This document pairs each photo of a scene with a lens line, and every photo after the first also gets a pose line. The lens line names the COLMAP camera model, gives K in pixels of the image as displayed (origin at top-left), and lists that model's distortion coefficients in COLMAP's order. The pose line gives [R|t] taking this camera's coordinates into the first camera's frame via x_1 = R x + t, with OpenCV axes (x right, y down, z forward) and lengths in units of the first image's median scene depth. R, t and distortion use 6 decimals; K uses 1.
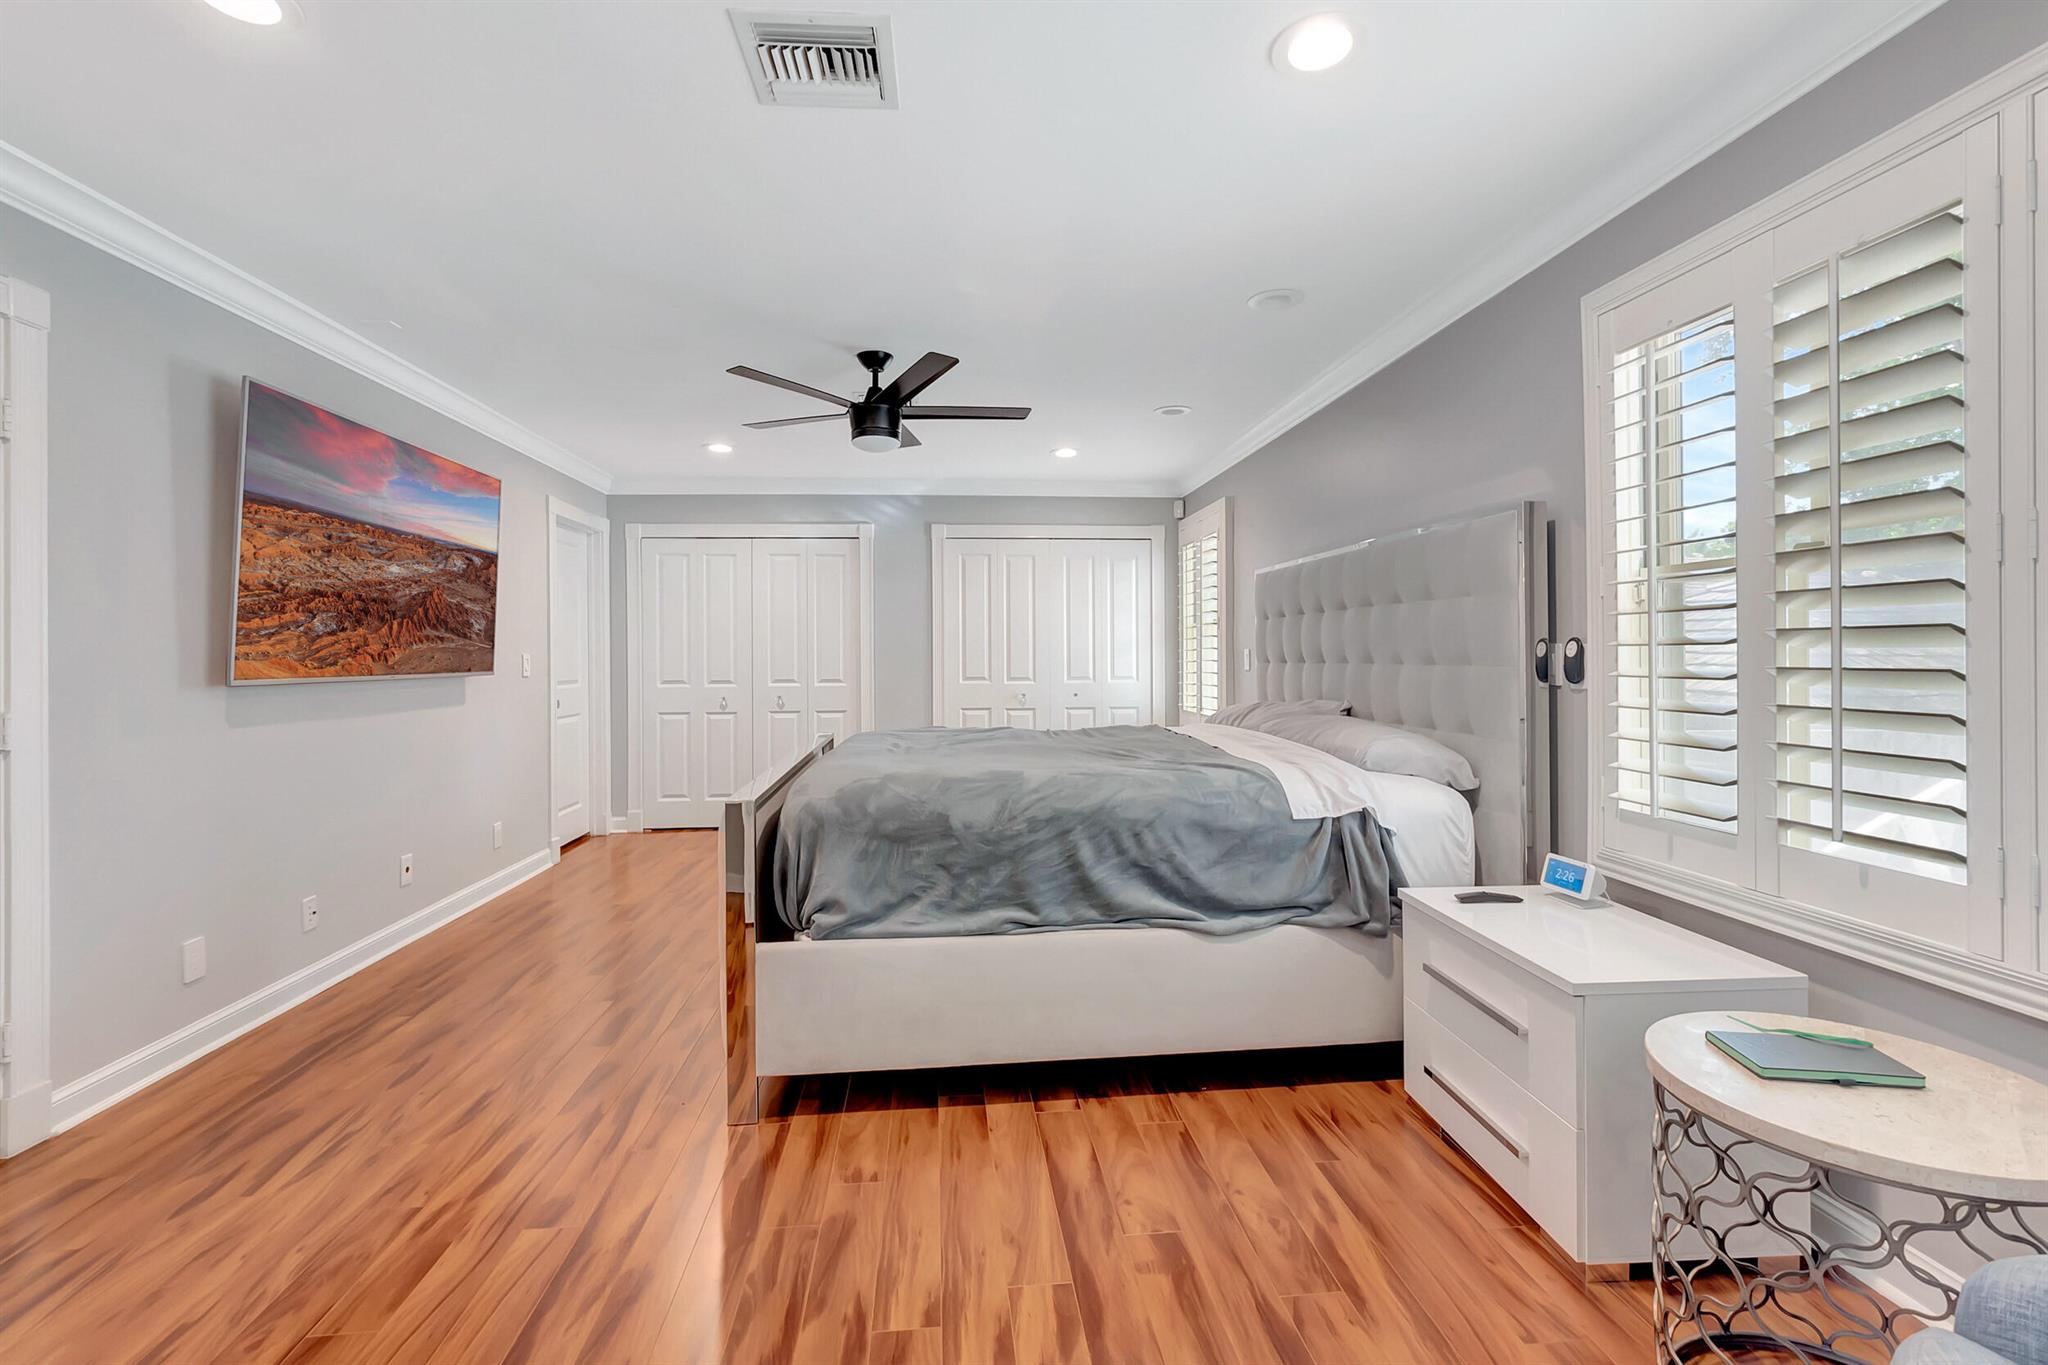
lens RADIAL K [[926.8, 0, 1019.6], [0, 926.8, 669.1], [0, 0, 1]] dist [0.001591, 0.000171]
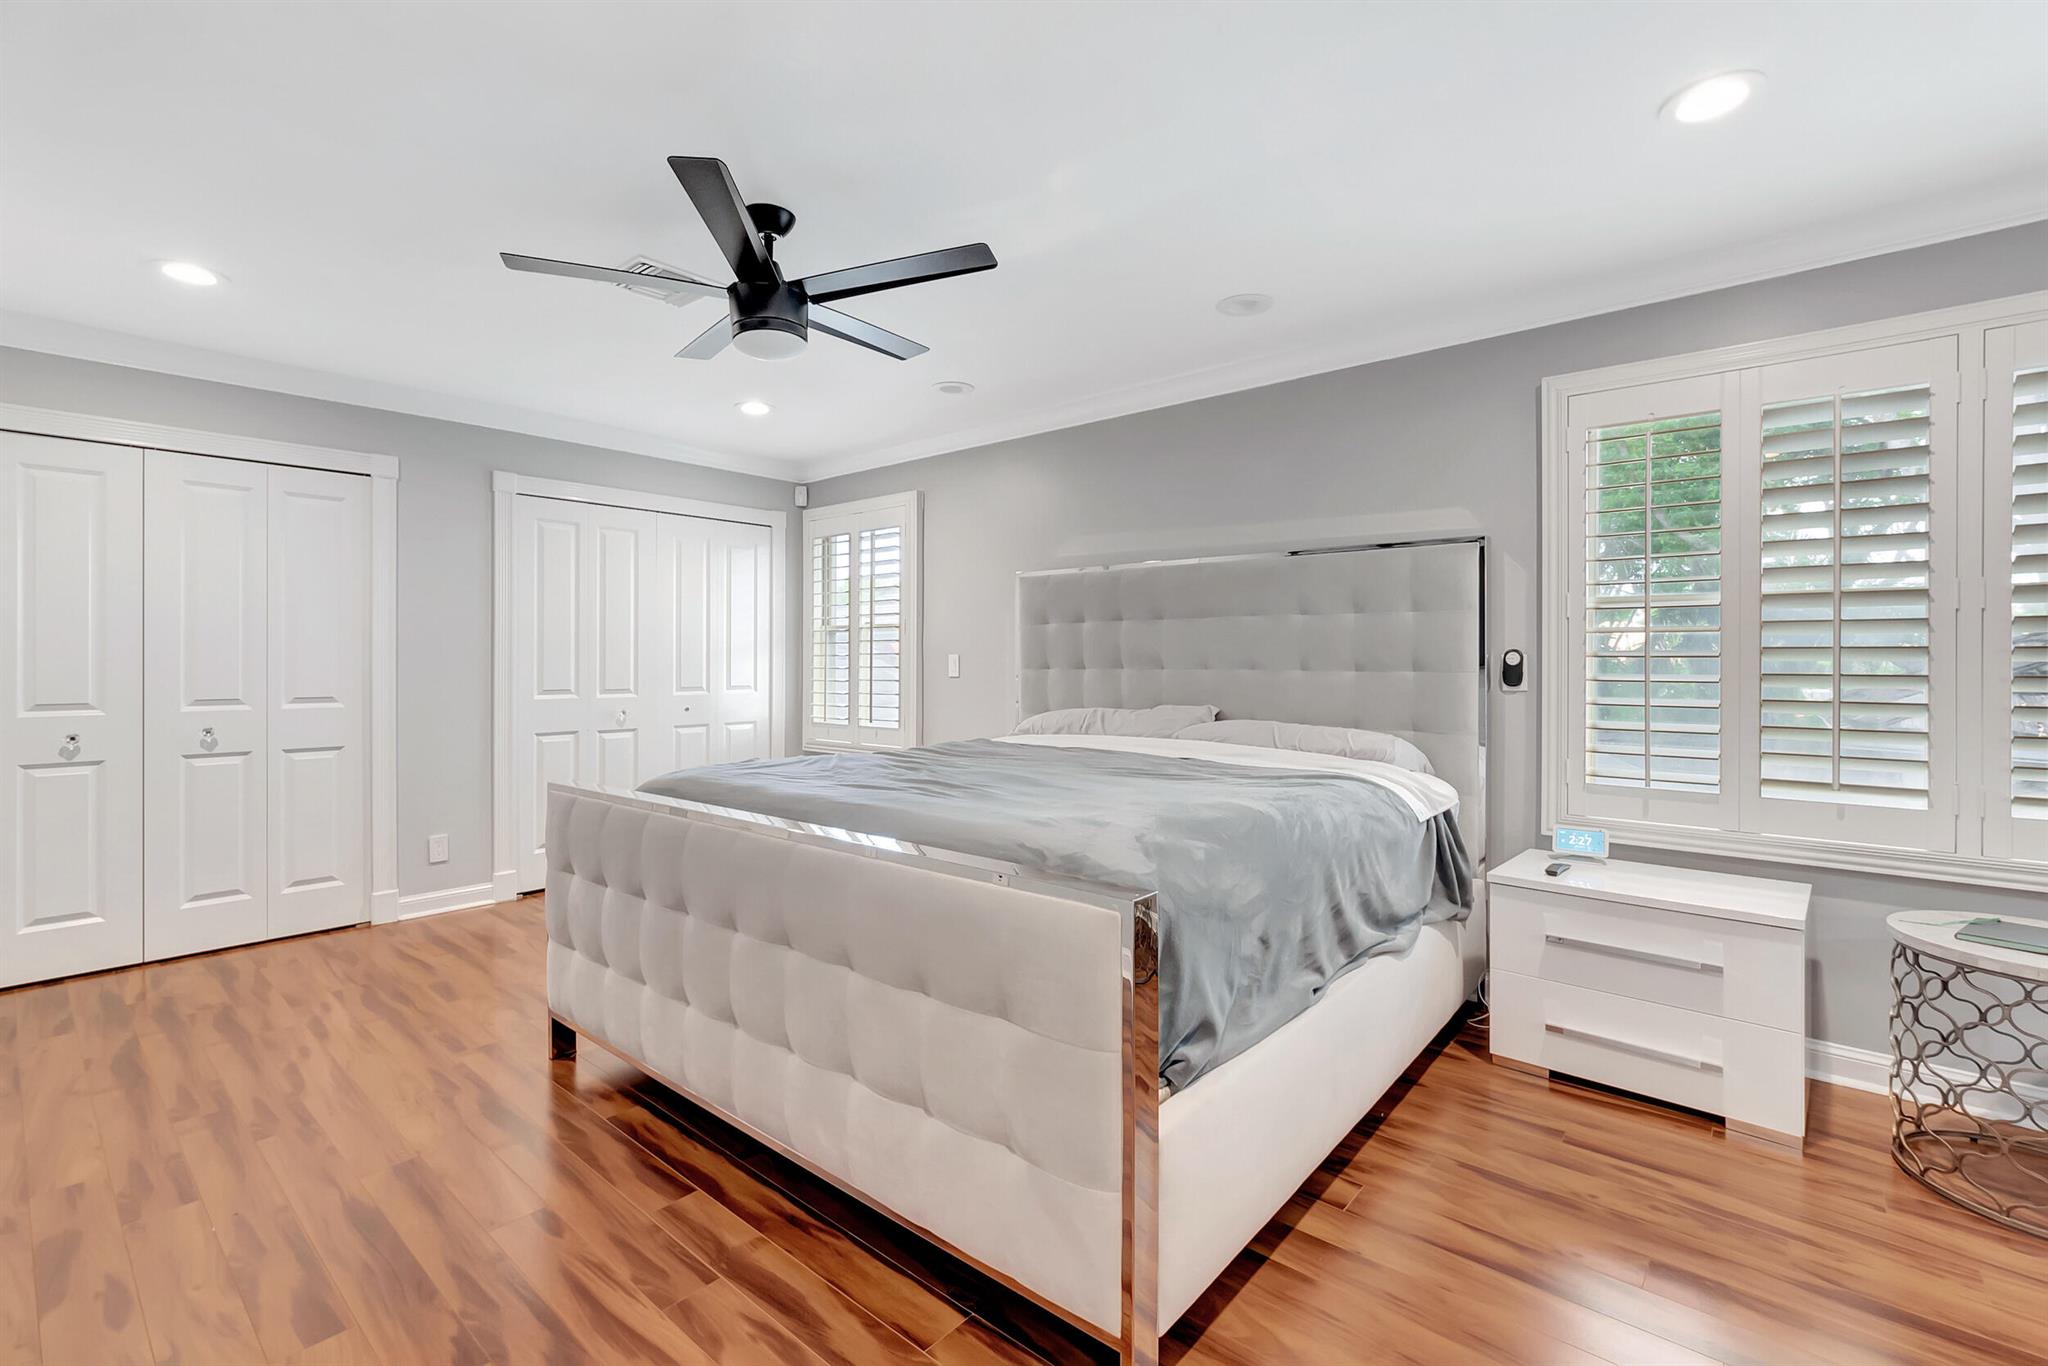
lens RADIAL K [[909.4, 0, 1020.9], [0, 909.4, 678.8], [0, 0, 1]] dist [-0.000079, 0.000103]
pose [[0.716470, -0.007801, 0.697574, -0.578581], [0.005124, 0.999969, 0.005920, -0.004513], [-0.697599, -0.000667, 0.716488, 0.471059]]
